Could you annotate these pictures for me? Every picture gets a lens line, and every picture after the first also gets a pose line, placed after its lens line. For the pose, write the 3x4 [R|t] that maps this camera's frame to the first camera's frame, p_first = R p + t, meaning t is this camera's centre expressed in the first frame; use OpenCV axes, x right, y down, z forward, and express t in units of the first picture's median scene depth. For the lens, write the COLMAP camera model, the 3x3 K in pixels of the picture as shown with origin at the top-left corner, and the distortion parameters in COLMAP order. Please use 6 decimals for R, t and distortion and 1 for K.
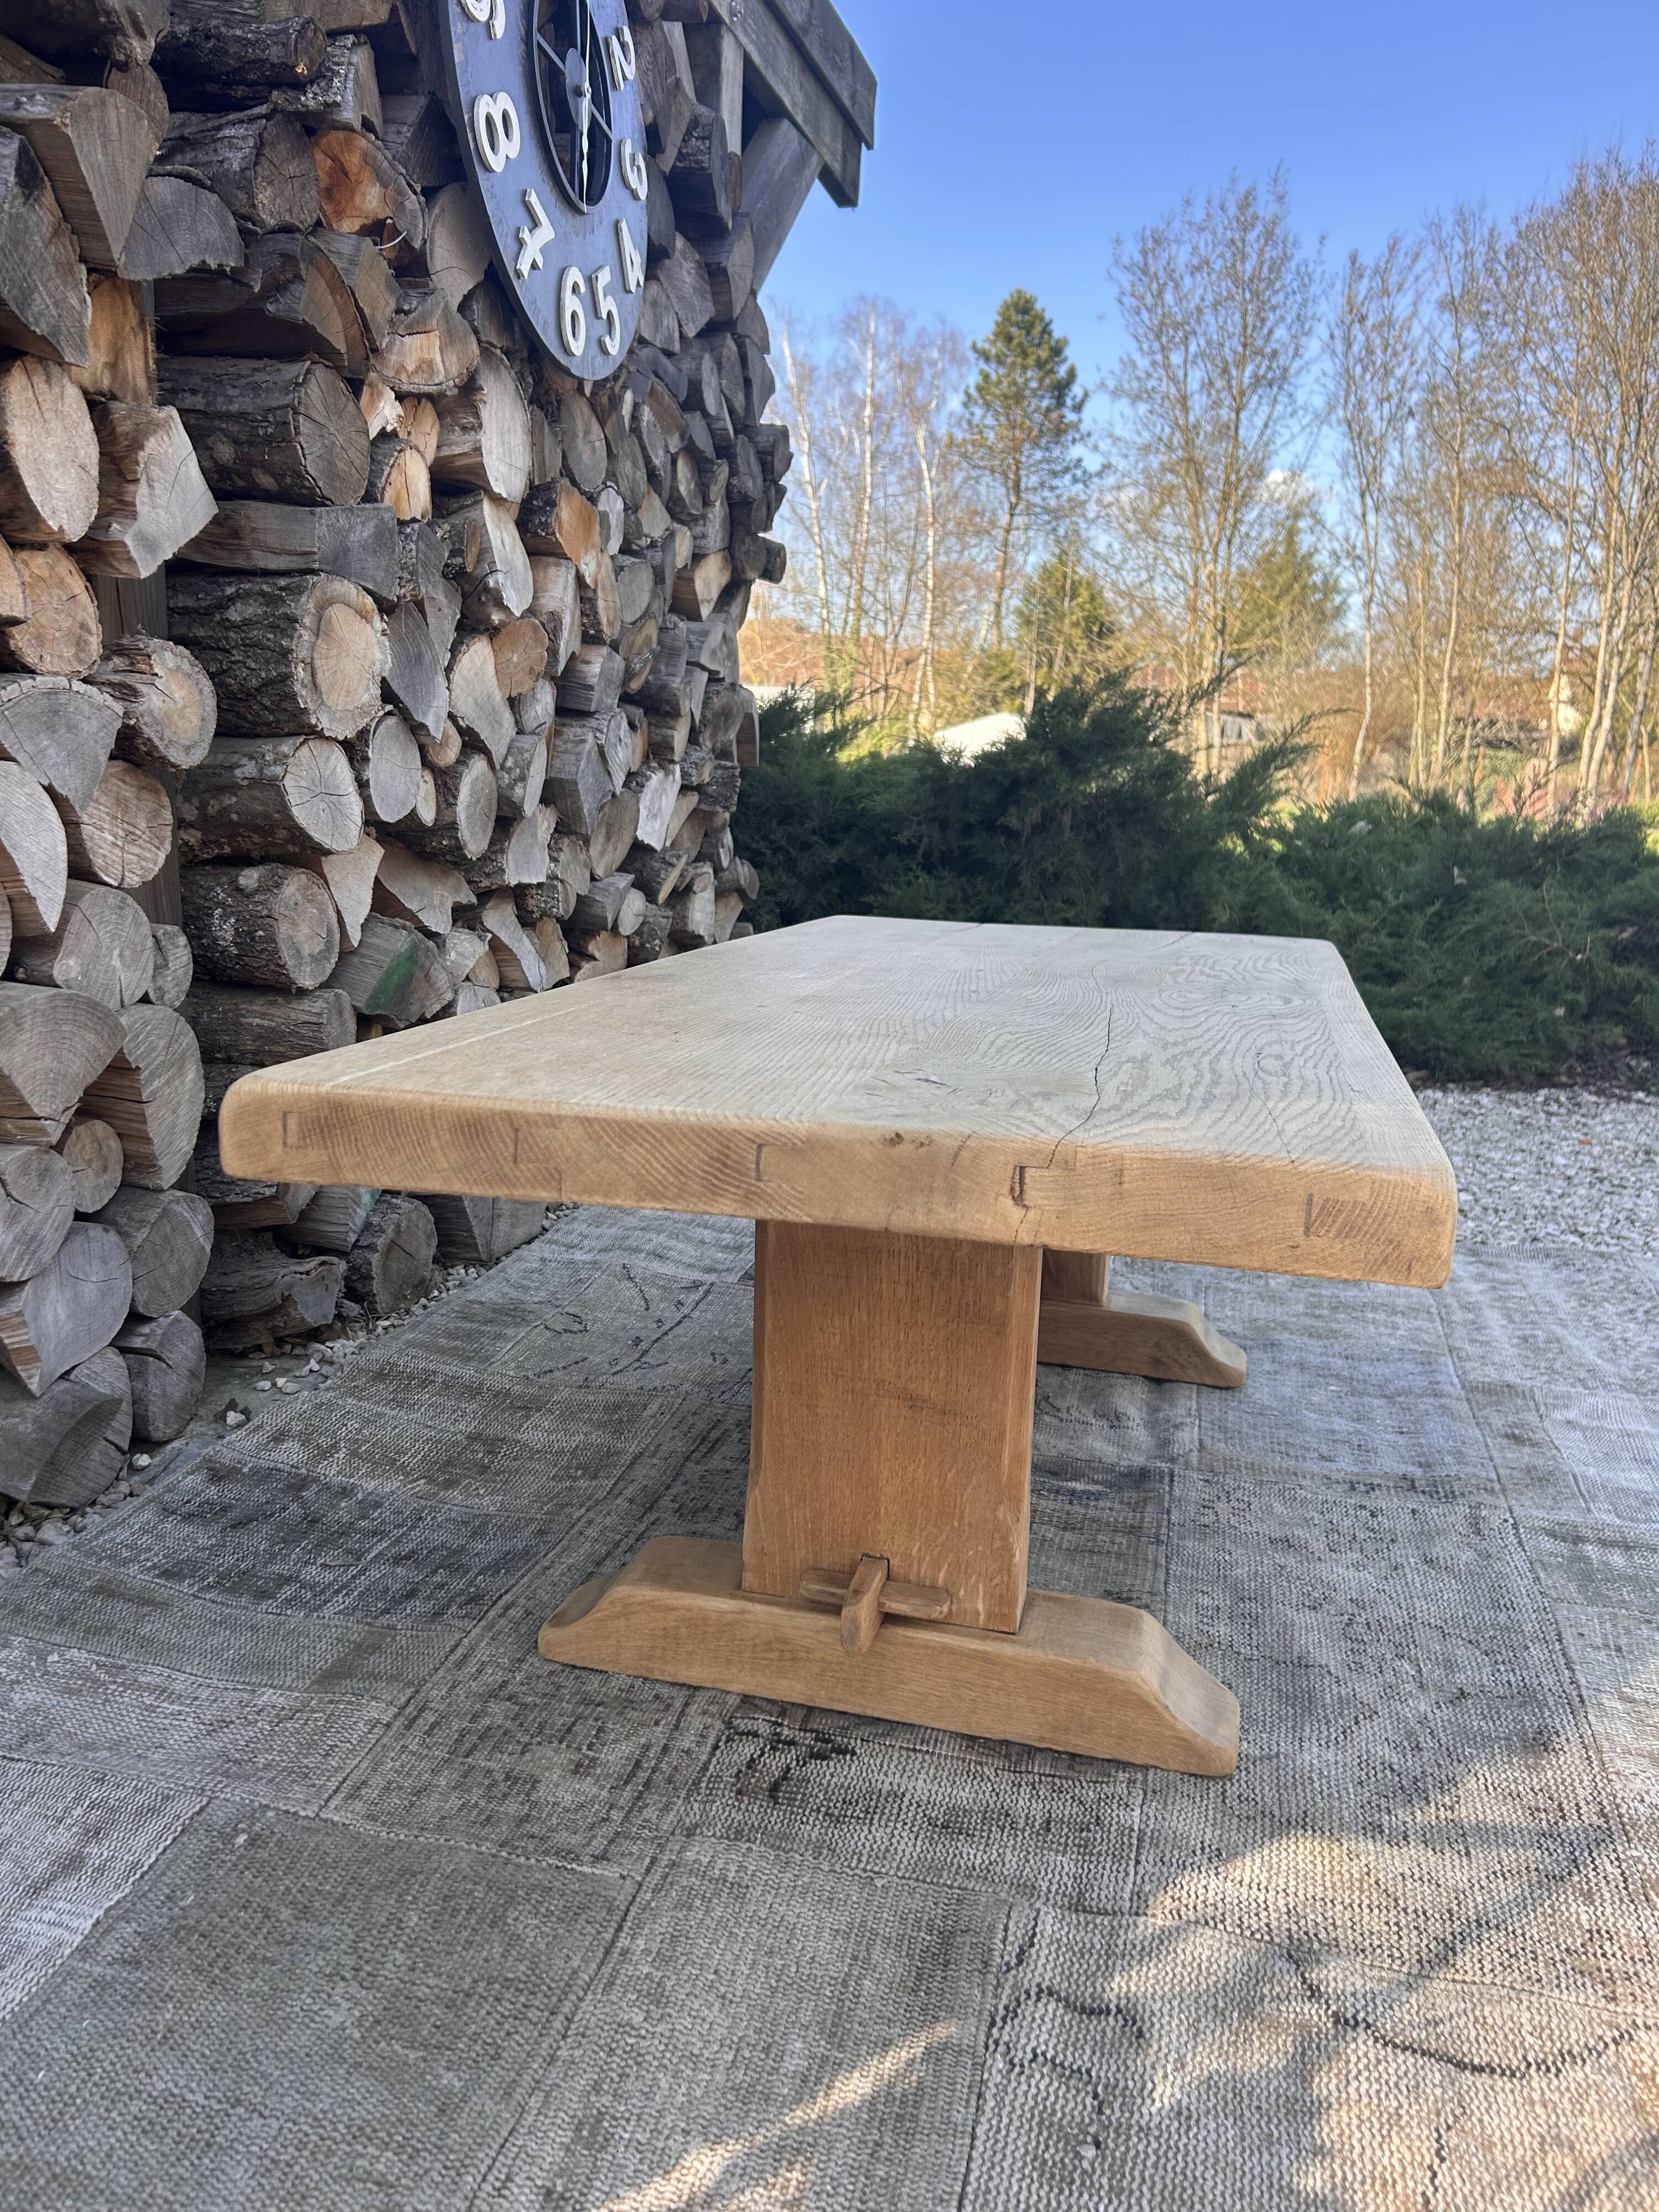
lens RADIAL K [[1669.0, 0, 811.6], [0, 1669.0, 1095.9], [0, 0, 1]] dist [0.050657, -0.059985]
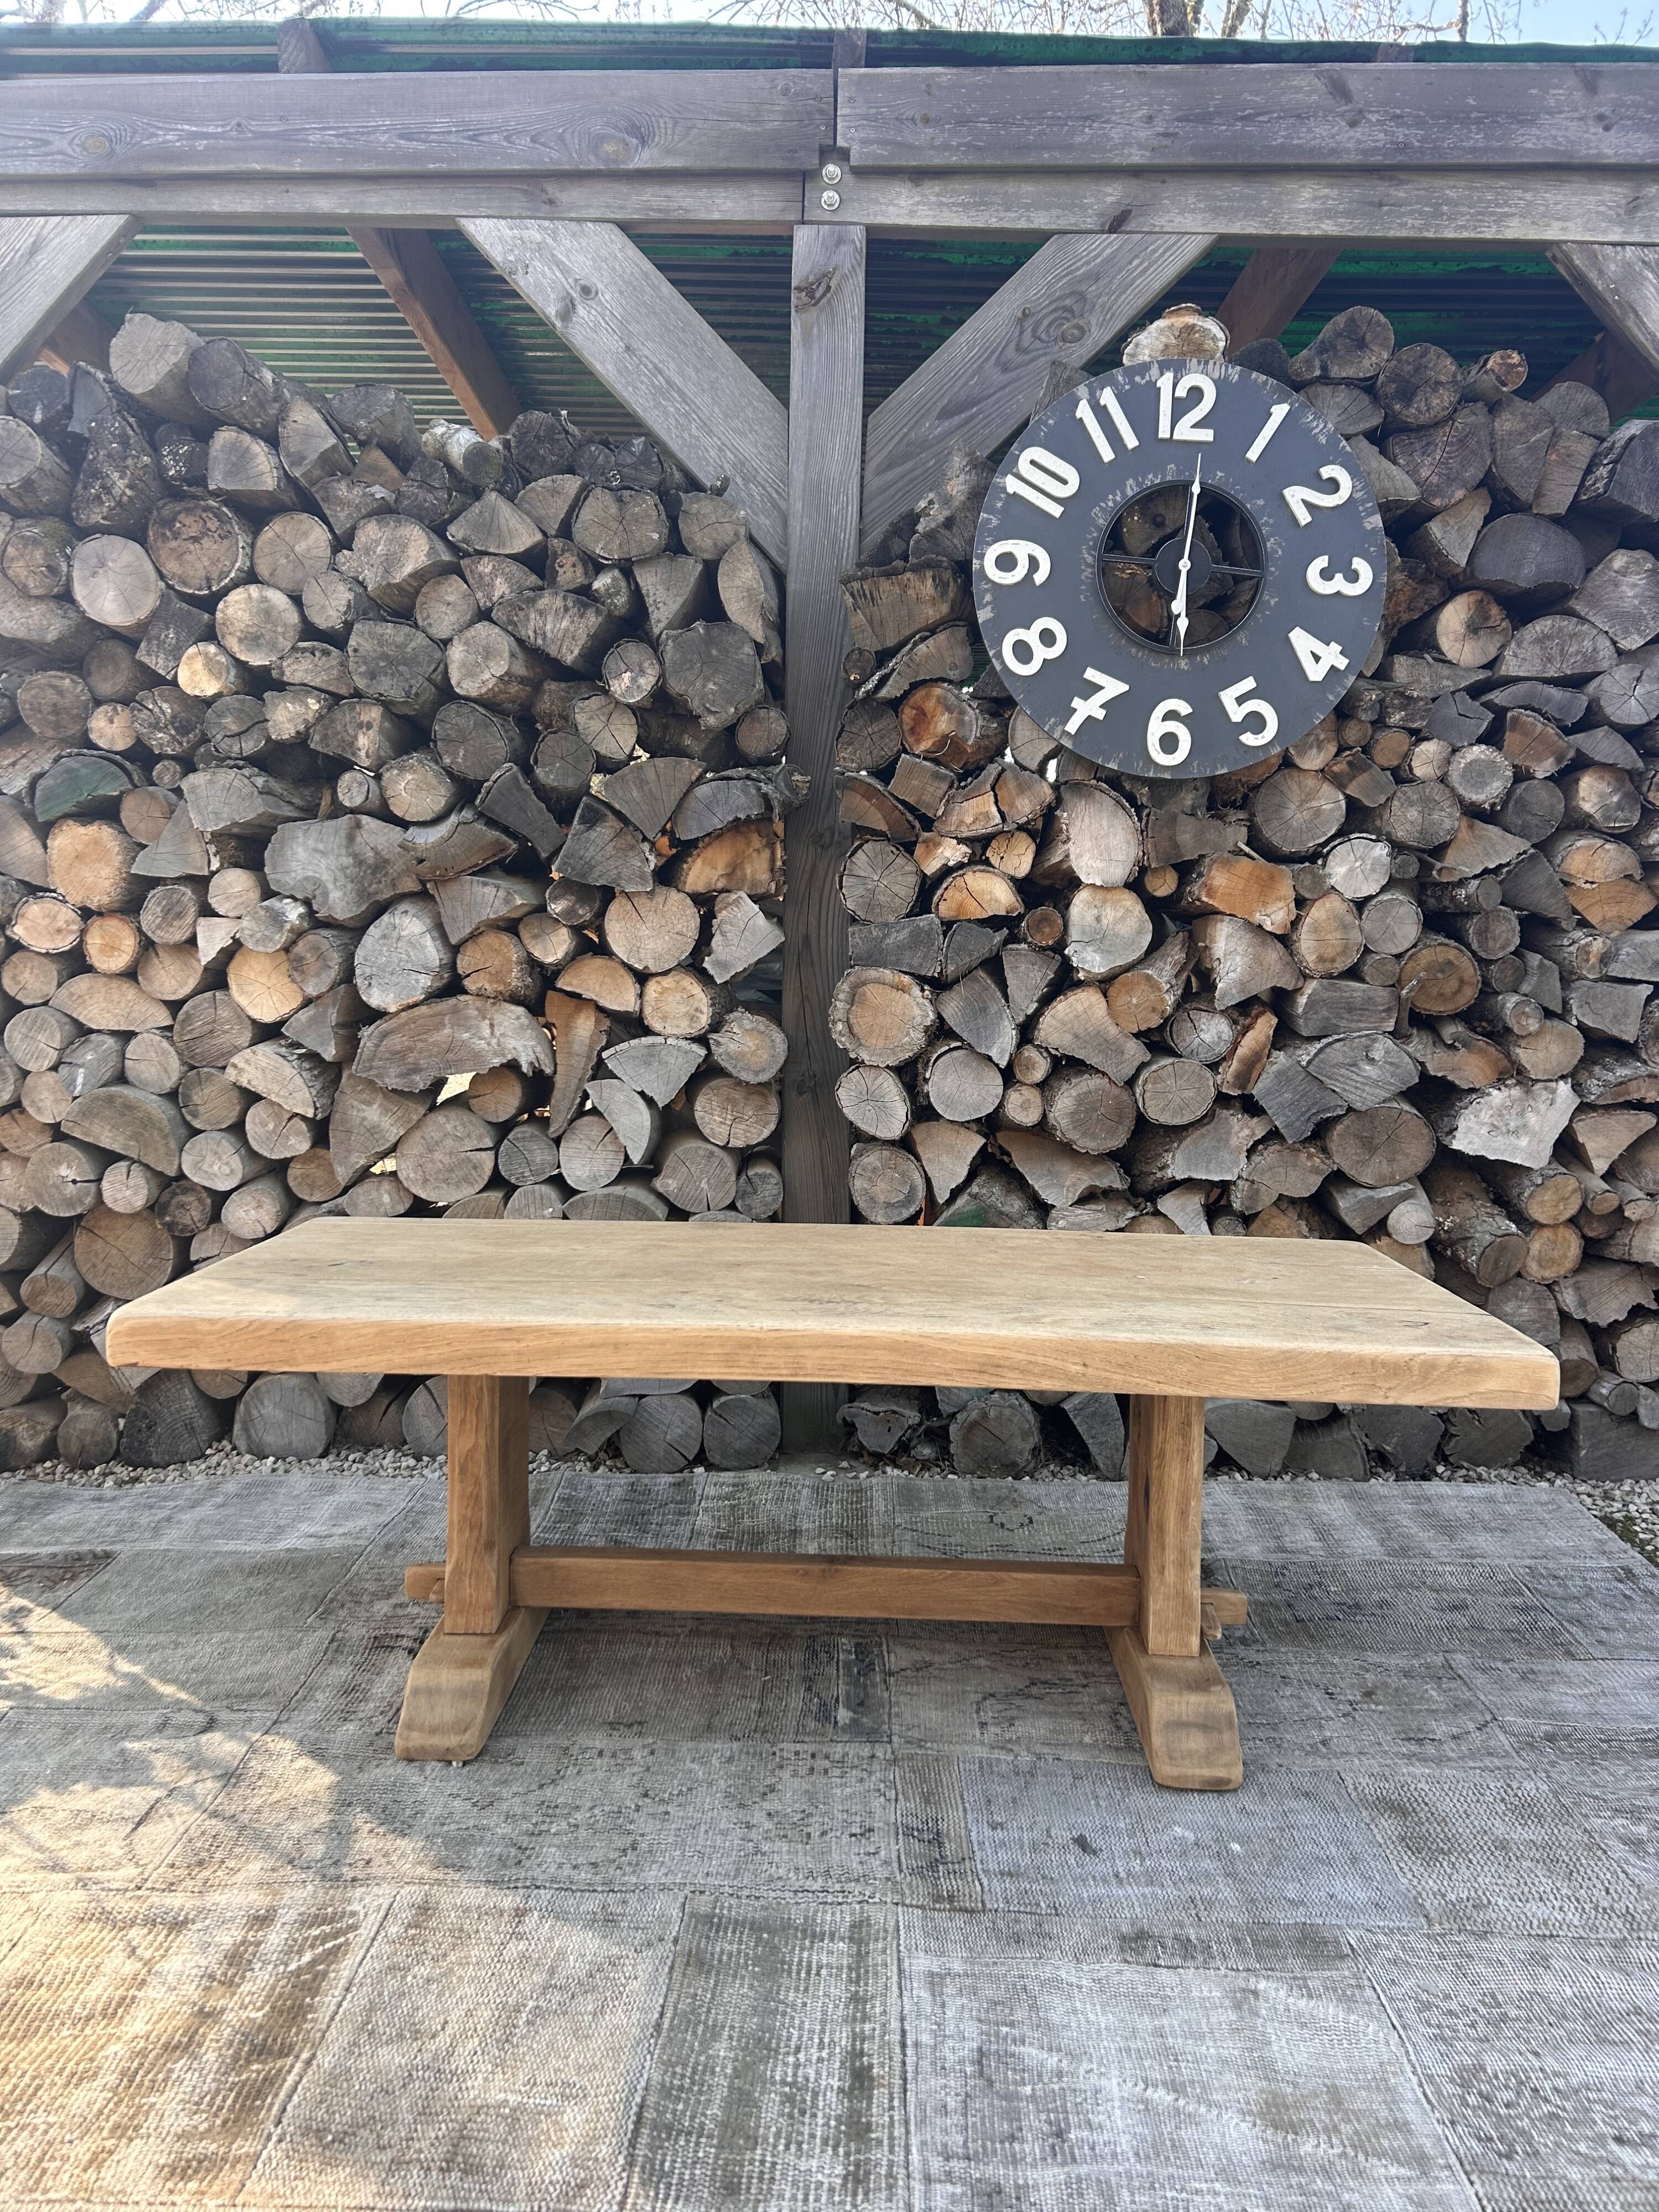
lens RADIAL K [[1669.0, 0, 828.5], [0, 1669.0, 1099.1], [0, 0, 1]] dist [0.050657, -0.059985]
pose [[0.229223, 0.050737, -0.972051, 1.259582], [-0.190113, 0.981741, 0.006412, -0.192330], [0.954628, 0.183330, 0.234683, 0.626700]]
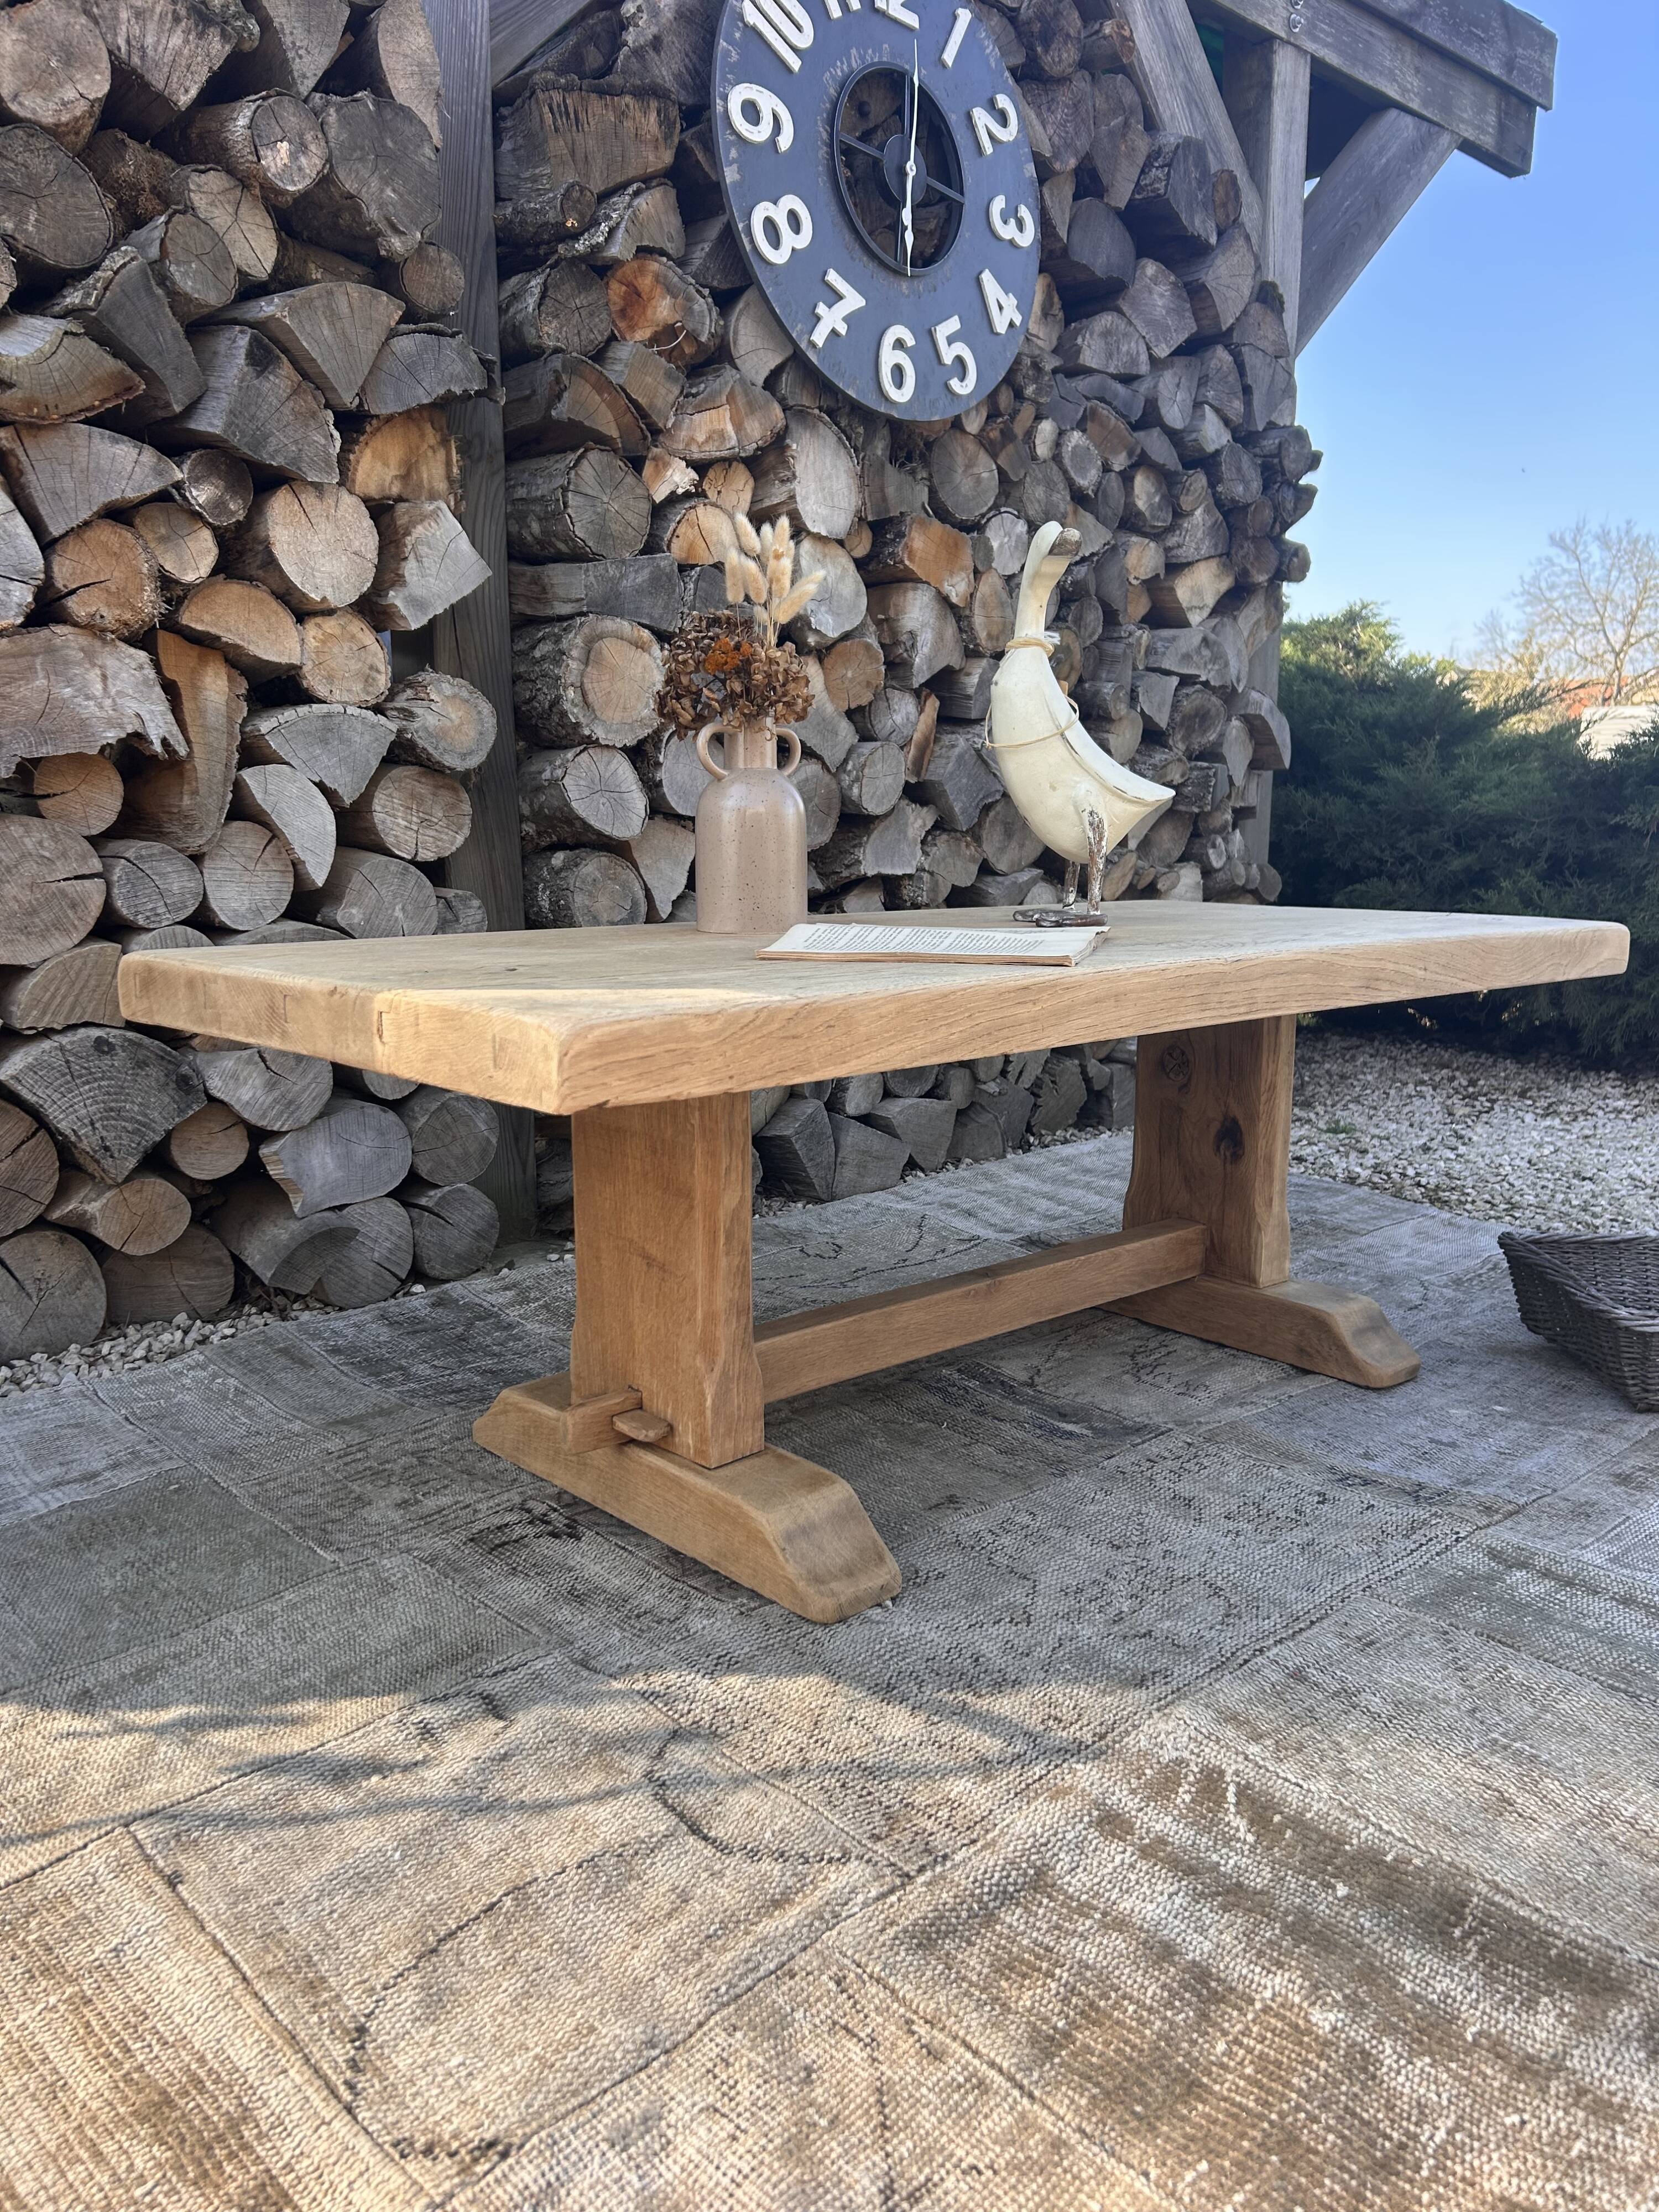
lens RADIAL K [[1669.0, 0, 837.6], [0, 1669.0, 1116.7], [0, 0, 1]] dist [0.050657, -0.059985]
pose [[0.841920, 0.066300, -0.535514, 0.570093], [-0.074834, 0.997179, 0.005806, 0.045373], [0.534388, 0.035187, 0.844506, 0.044547]]
